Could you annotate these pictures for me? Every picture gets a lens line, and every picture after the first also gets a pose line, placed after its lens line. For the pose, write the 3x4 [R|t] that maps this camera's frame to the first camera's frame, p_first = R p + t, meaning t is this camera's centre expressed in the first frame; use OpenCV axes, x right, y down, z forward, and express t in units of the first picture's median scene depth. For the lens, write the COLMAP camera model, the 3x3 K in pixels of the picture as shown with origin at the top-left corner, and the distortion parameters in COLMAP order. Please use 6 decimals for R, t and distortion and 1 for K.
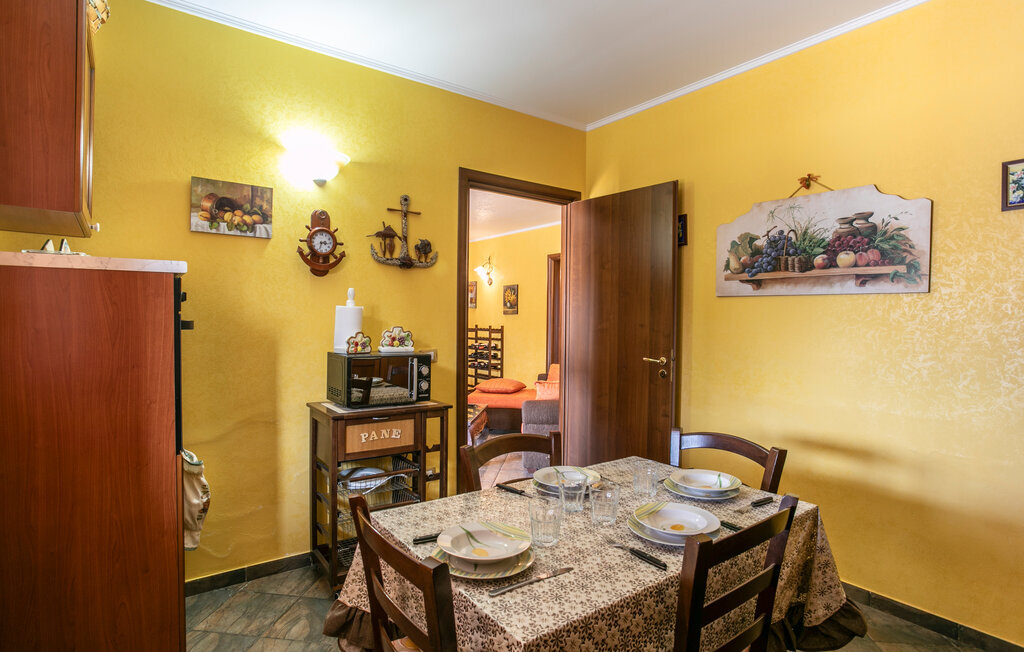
lens RADIAL K [[533.5, 0, 512.0], [0, 533.5, 326.0], [0, 0, 1]] dist [-0.000438, 0.000344]
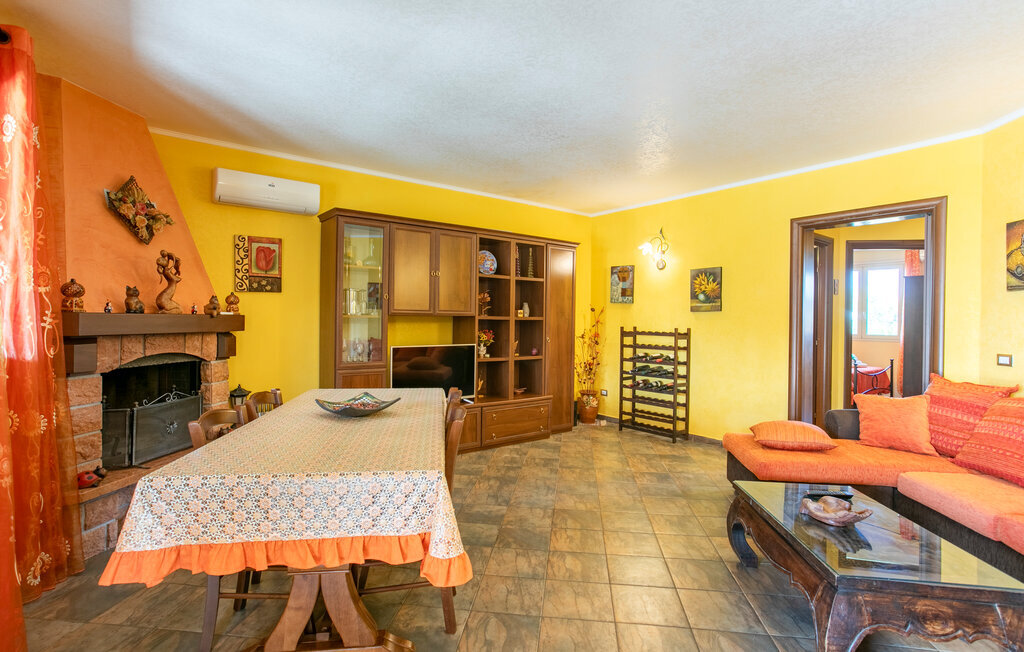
lens RADIAL K [[503.4, 0, 512.0], [0, 503.4, 326.0], [0, 0, 1]] dist [0.000863, 0.000946]
pose [[0.999965, -0.002828, 0.007818, -0.353743], [0.002842, 0.999994, -0.001789, -0.003957], [-0.007813, 0.001811, 0.999968, 0.504286]]
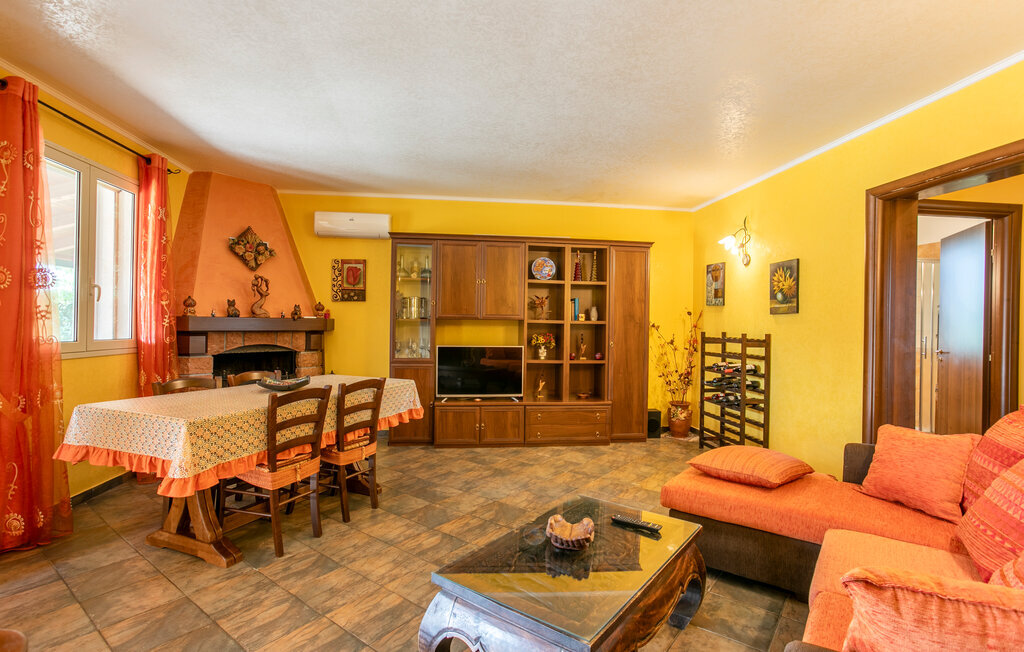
lens RADIAL K [[507.4, 0, 512.0], [0, 507.4, 326.0], [0, 0, 1]] dist [-0.002889, -0.000013]
pose [[0.866334, 0.001383, -0.499464, 0.021953], [-0.009556, 0.999859, -0.013808, 0.001397], [0.499374, 0.016735, 0.866225, 0.554173]]
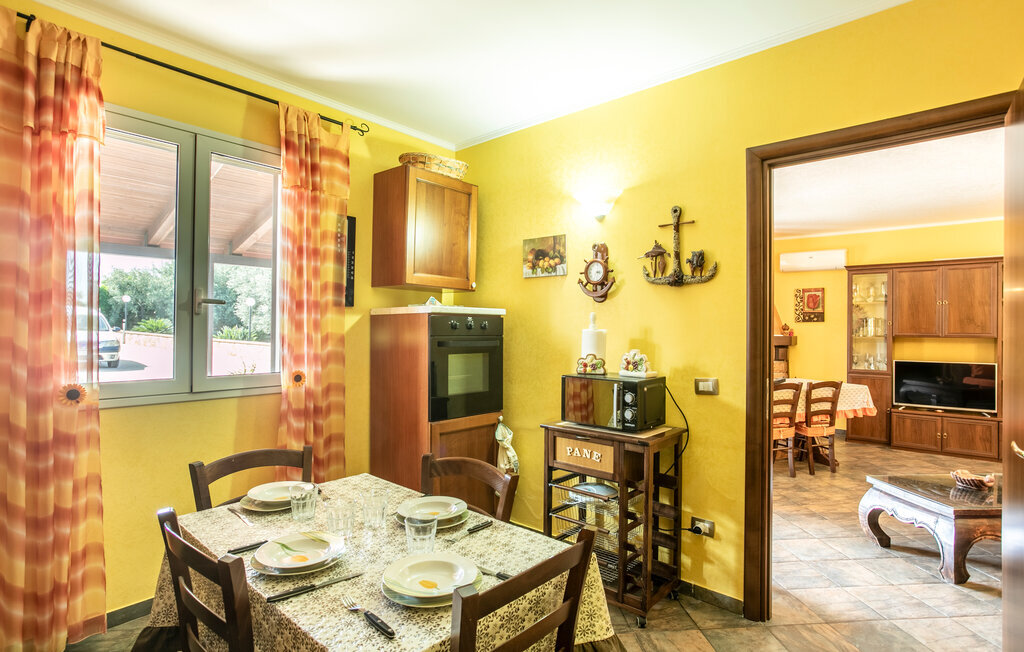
lens RADIAL K [[522.4, 0, 495.5], [0, 522.4, 325.6], [0, 0, 1]] dist [-0.026635, 0.002077]
pose [[0.204978, -0.014582, -0.978658, 0.307728], [-0.019006, 0.999641, -0.018875, -0.009583], [0.978582, 0.022470, 0.204627, 0.266575]]
